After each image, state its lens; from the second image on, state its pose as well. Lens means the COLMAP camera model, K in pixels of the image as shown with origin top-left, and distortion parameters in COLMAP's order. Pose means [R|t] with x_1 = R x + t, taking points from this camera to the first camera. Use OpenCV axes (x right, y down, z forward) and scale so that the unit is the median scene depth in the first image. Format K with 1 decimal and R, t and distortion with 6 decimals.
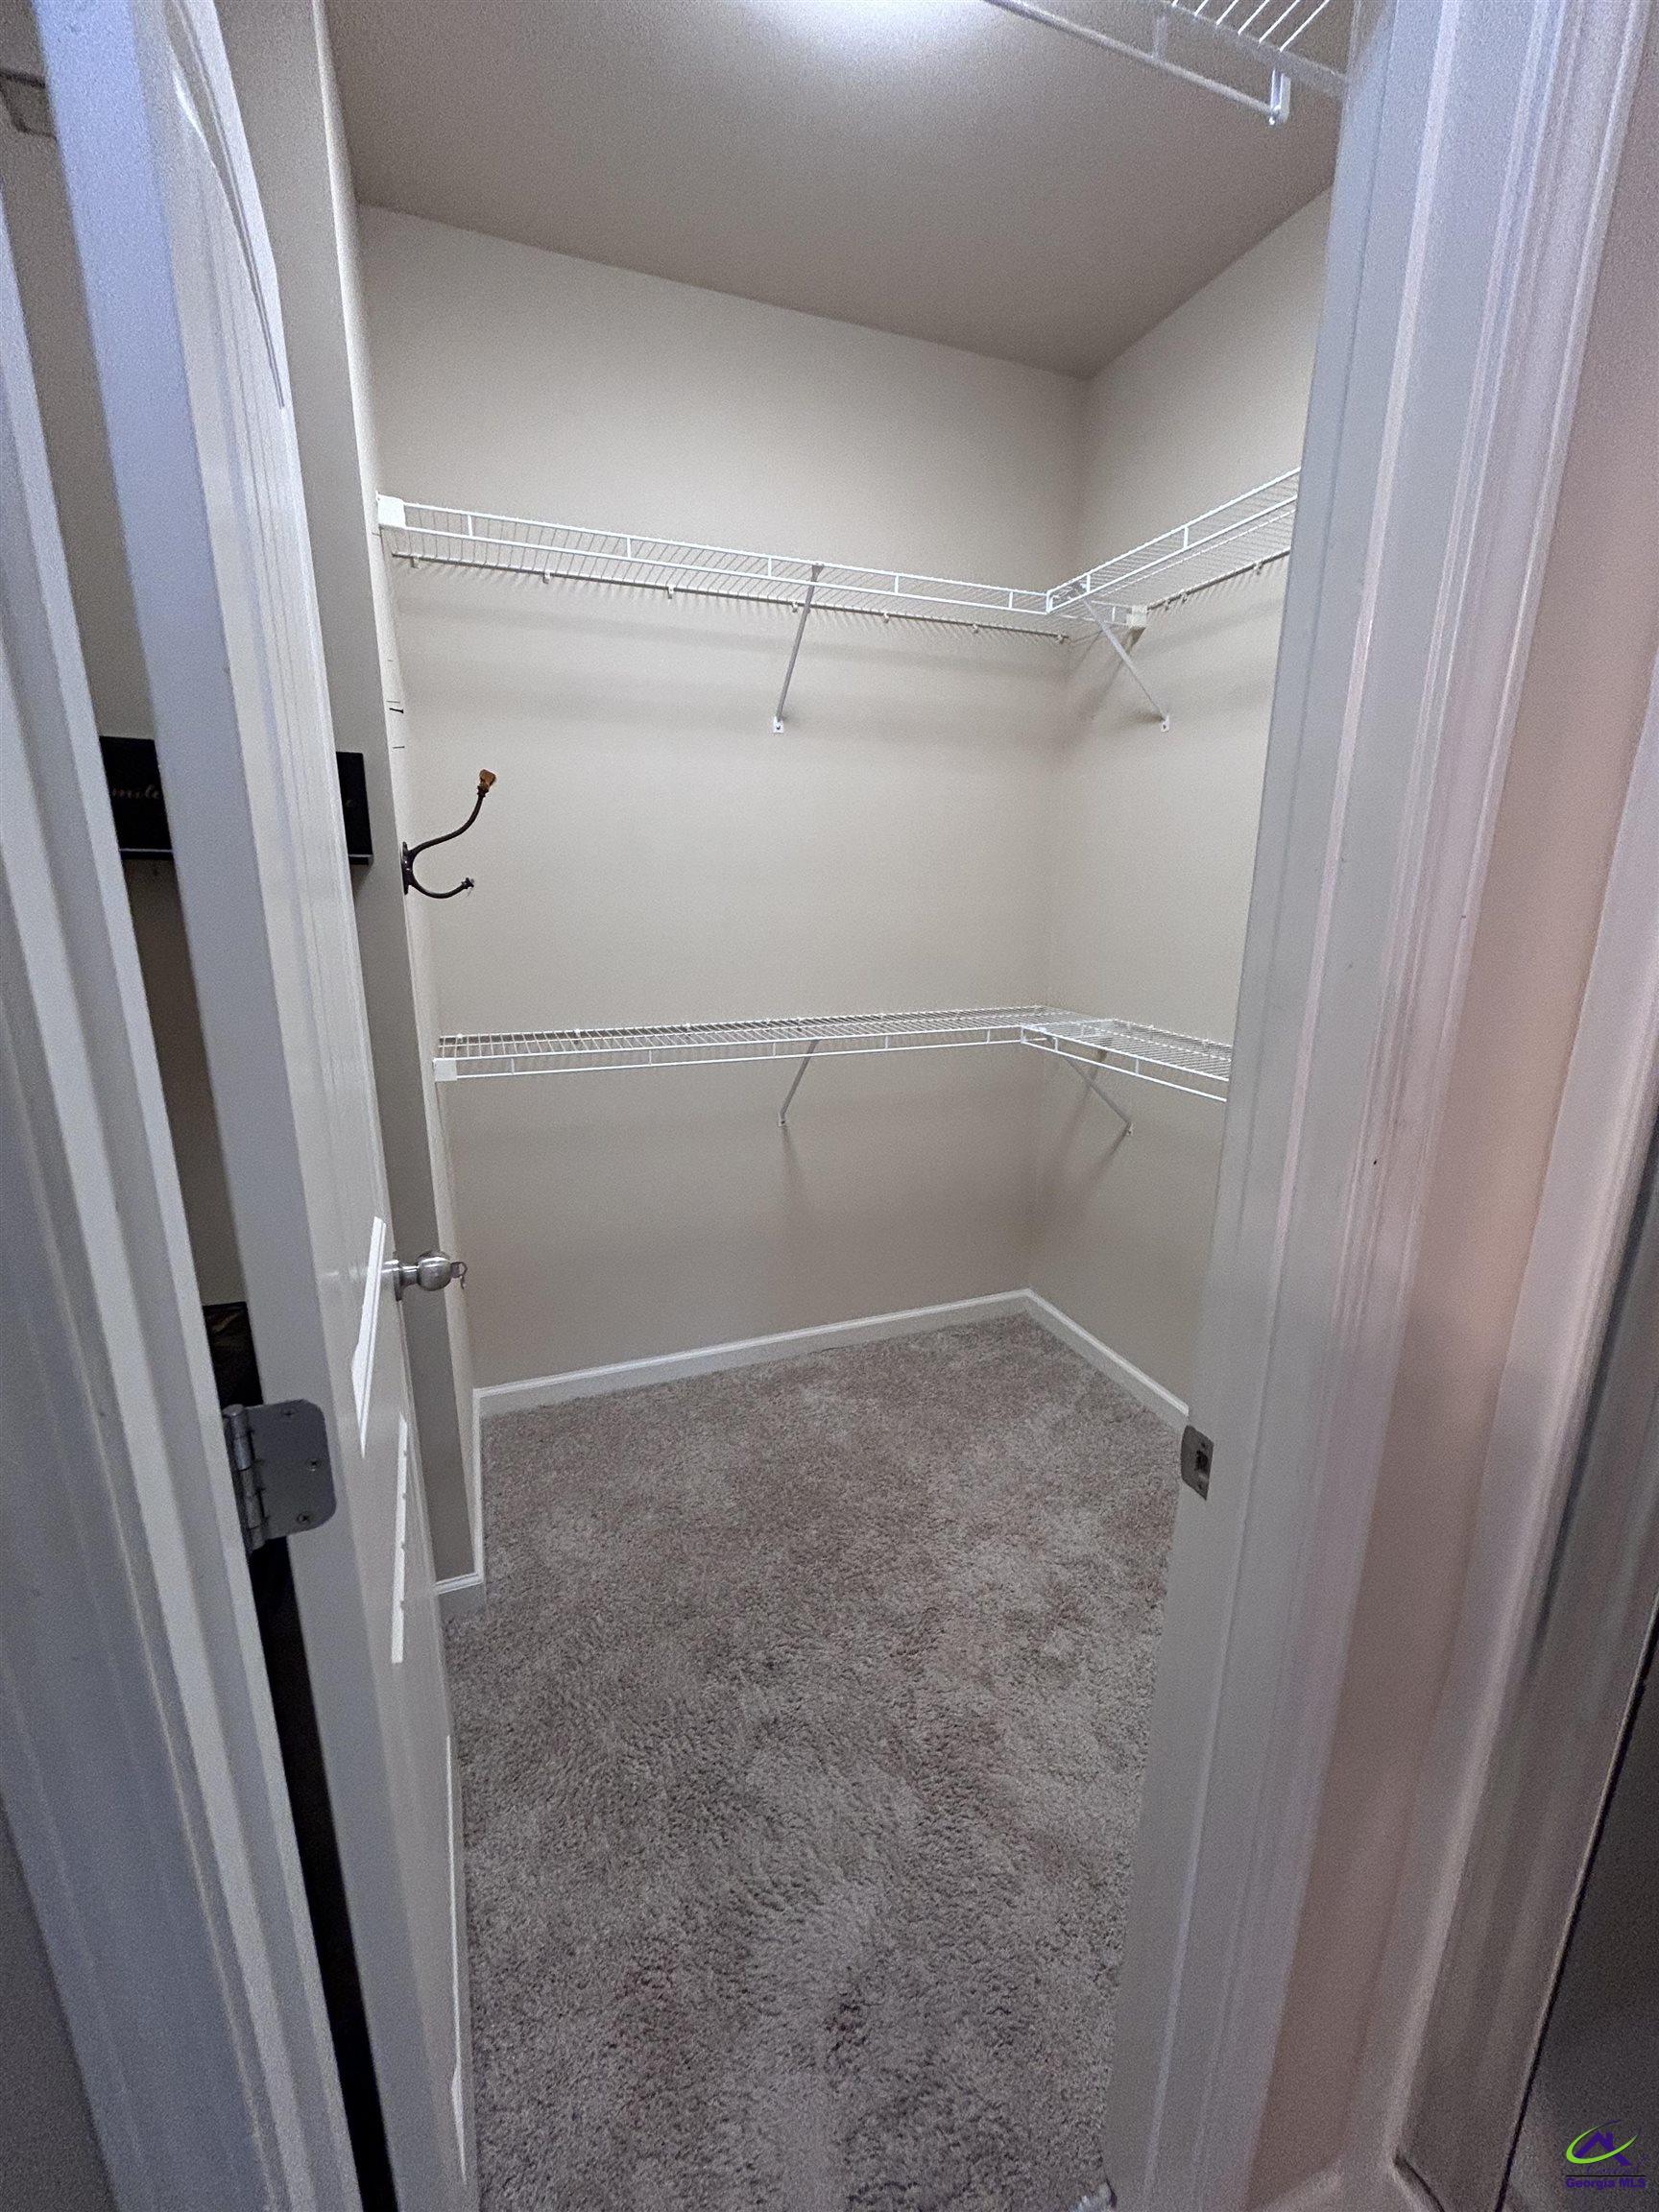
lens RADIAL K [[895.7, 0, 829.5], [0, 895.7, 1106.0], [0, 0, 1]] dist [-0.000401, 0.000026]
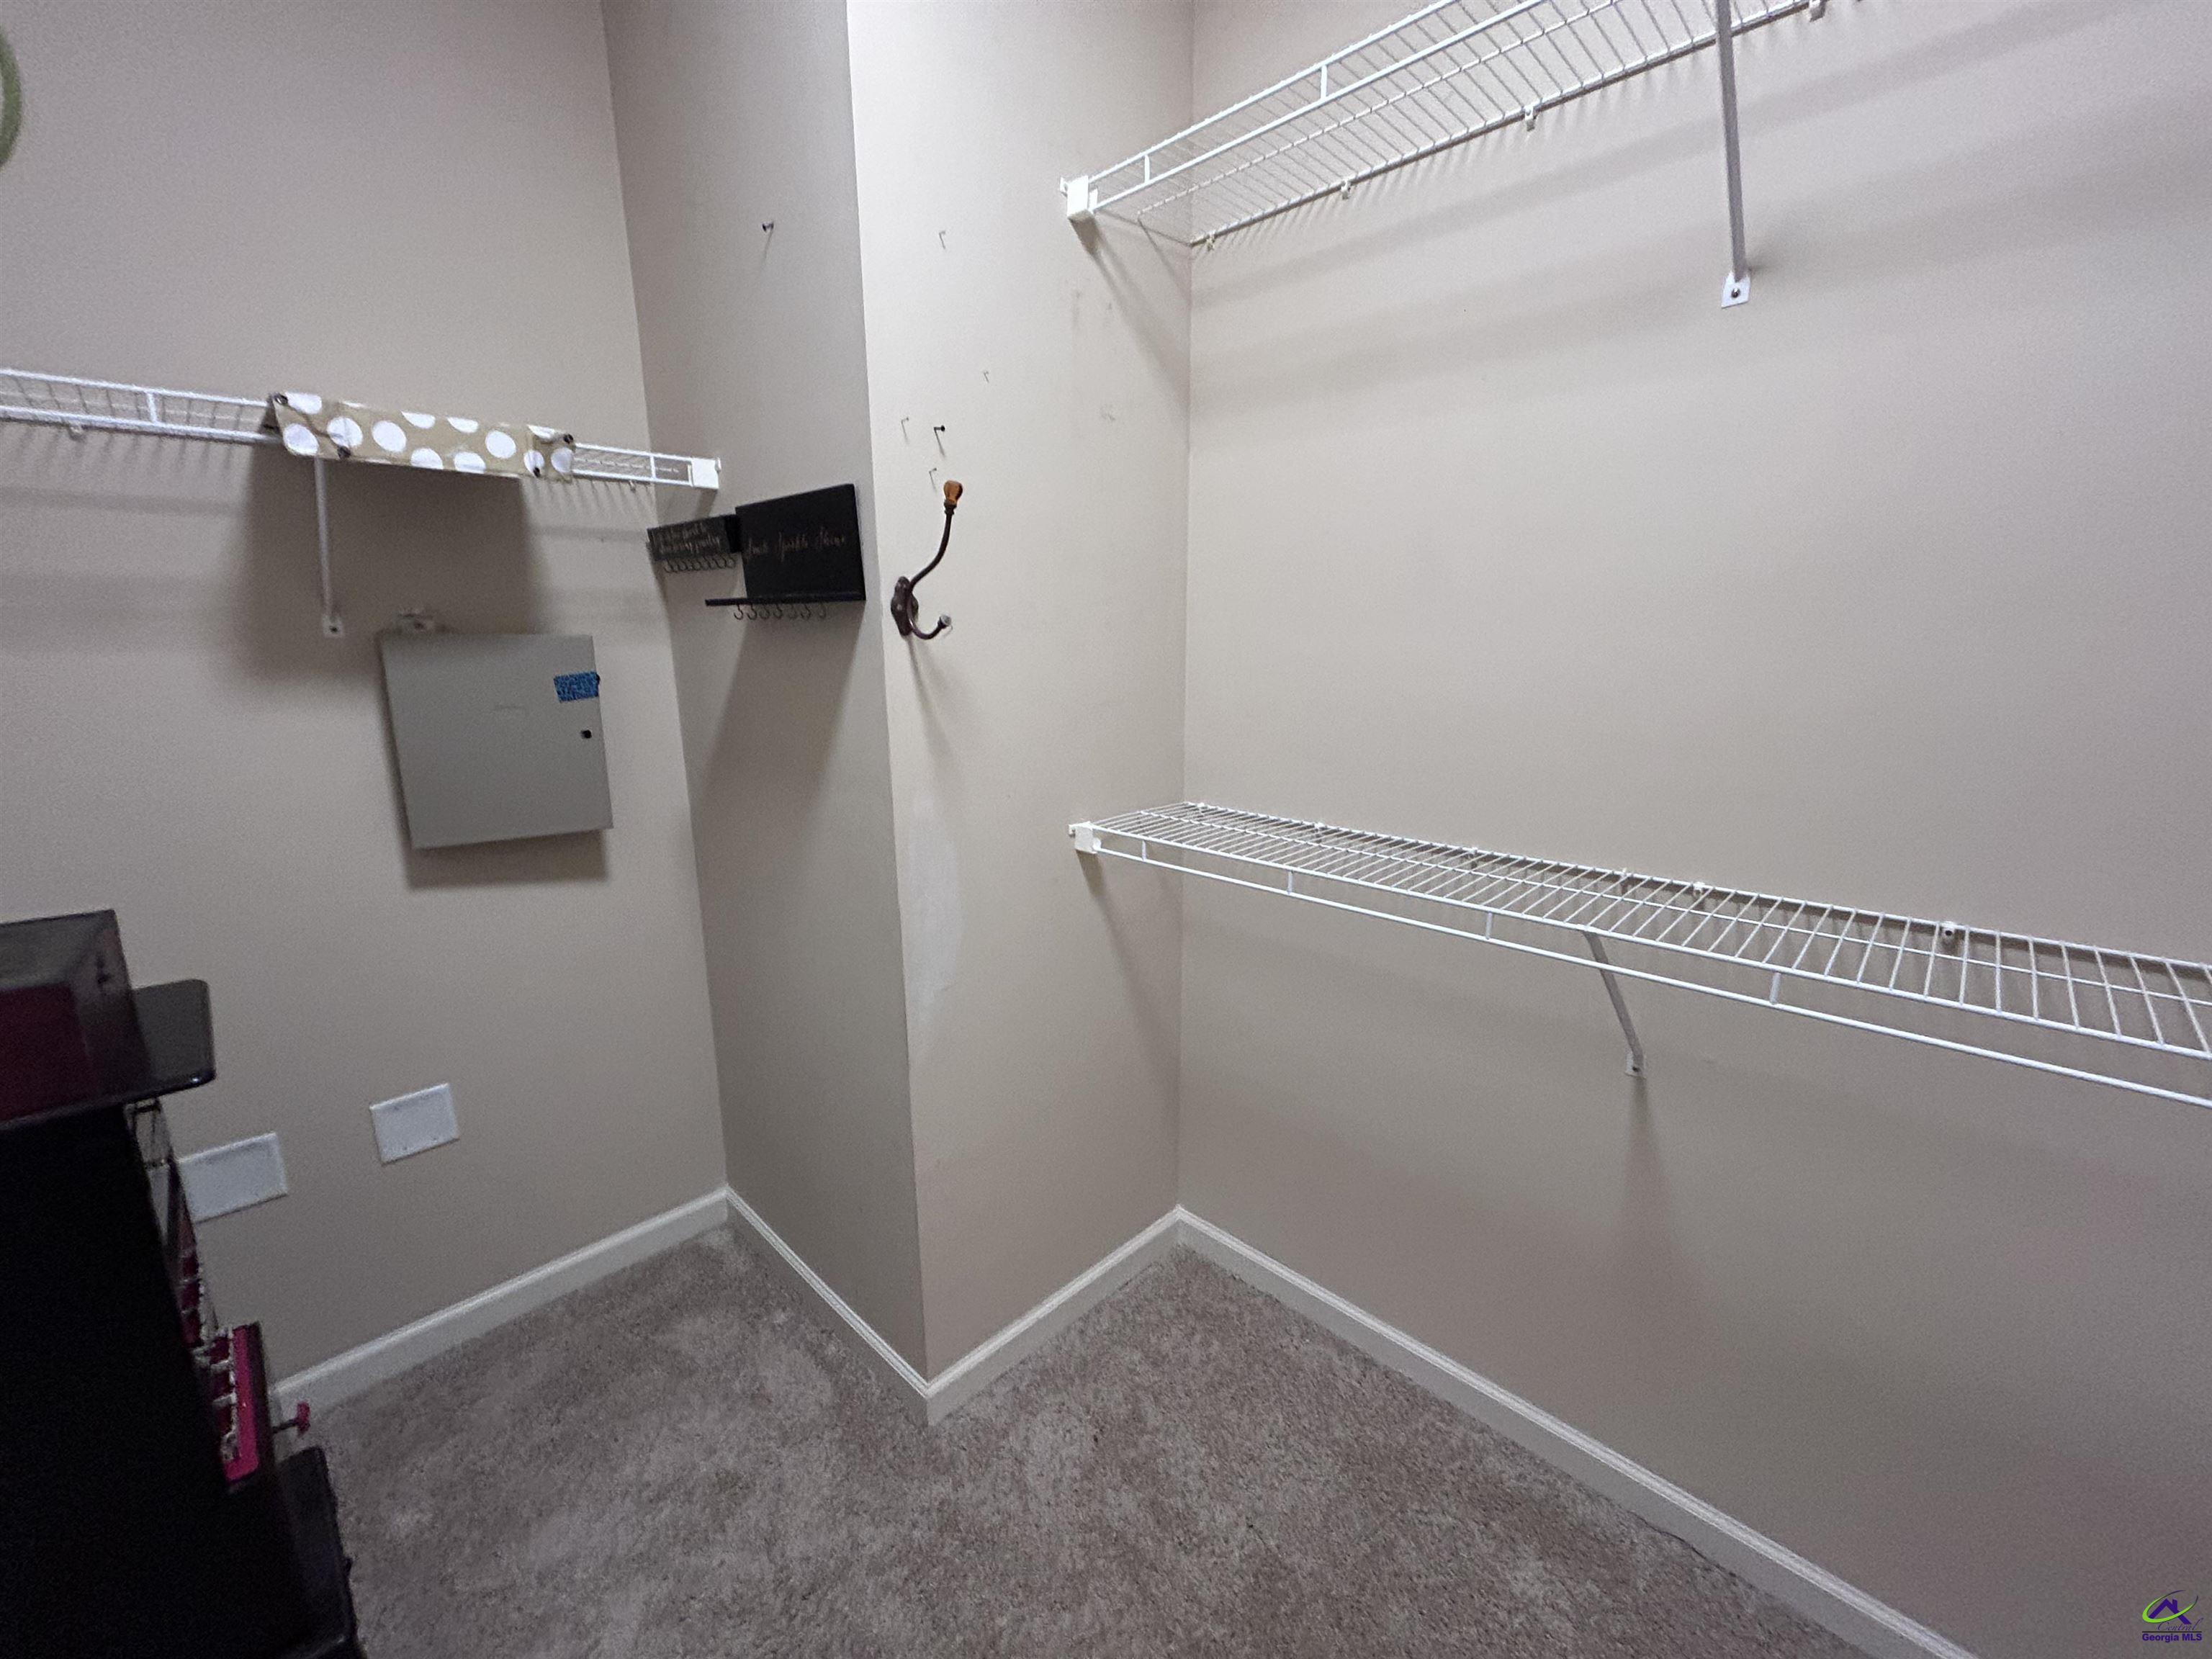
lens RADIAL K [[895.7, 0, 1106.0], [0, 895.7, 829.5], [0, 0, 1]] dist [-0.000401, 0.000026]
pose [[0.406056, 0.181407, -0.895662, 0.336803], [-0.210627, 0.972289, 0.101438, -0.132961], [0.889244, 0.147461, 0.433013, 0.605623]]
